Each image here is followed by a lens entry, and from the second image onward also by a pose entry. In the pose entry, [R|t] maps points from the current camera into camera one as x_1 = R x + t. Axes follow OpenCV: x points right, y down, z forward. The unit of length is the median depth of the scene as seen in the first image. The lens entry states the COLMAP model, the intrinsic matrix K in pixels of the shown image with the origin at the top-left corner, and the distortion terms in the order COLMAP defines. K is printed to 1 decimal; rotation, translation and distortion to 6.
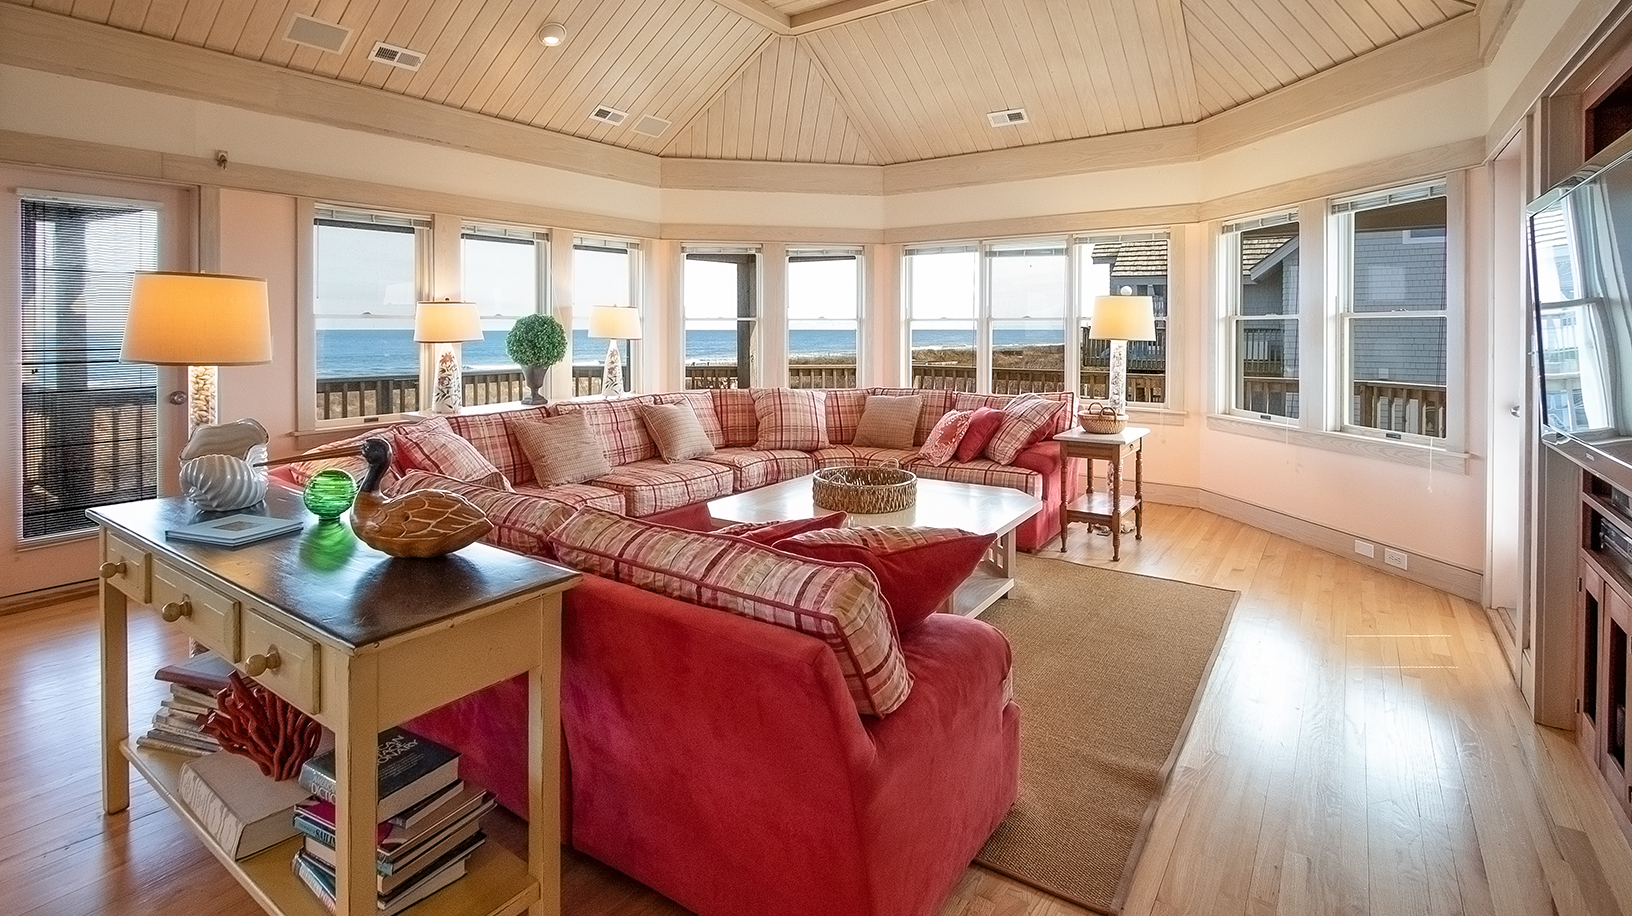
lens RADIAL K [[785.4, 0, 771.5], [0, 785.4, 395.4], [0, 0, 1]] dist [0.002308, -0.000482]
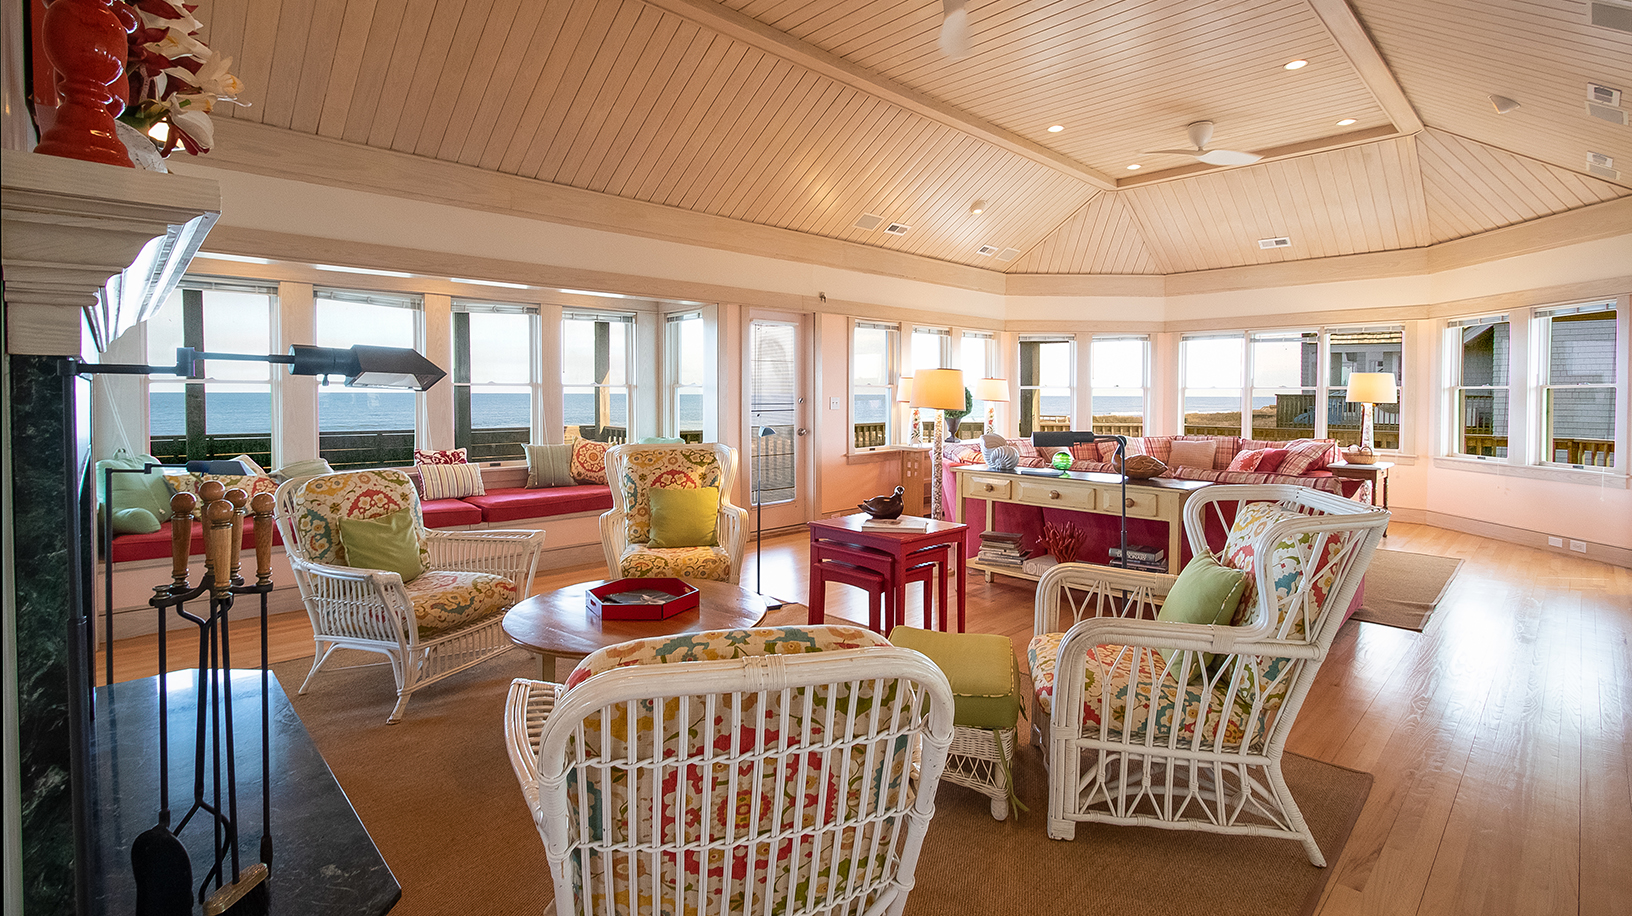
lens RADIAL K [[752.4, 0, 816.0], [0, 752.4, 458.0], [0, 0, 1]] dist [-0.001287, -0.000295]
pose [[0.988179, 0.016579, -0.152408, -0.334457], [-0.016984, 0.999855, -0.001352, 0.047622], [0.152363, 0.003925, 0.988317, -0.498566]]
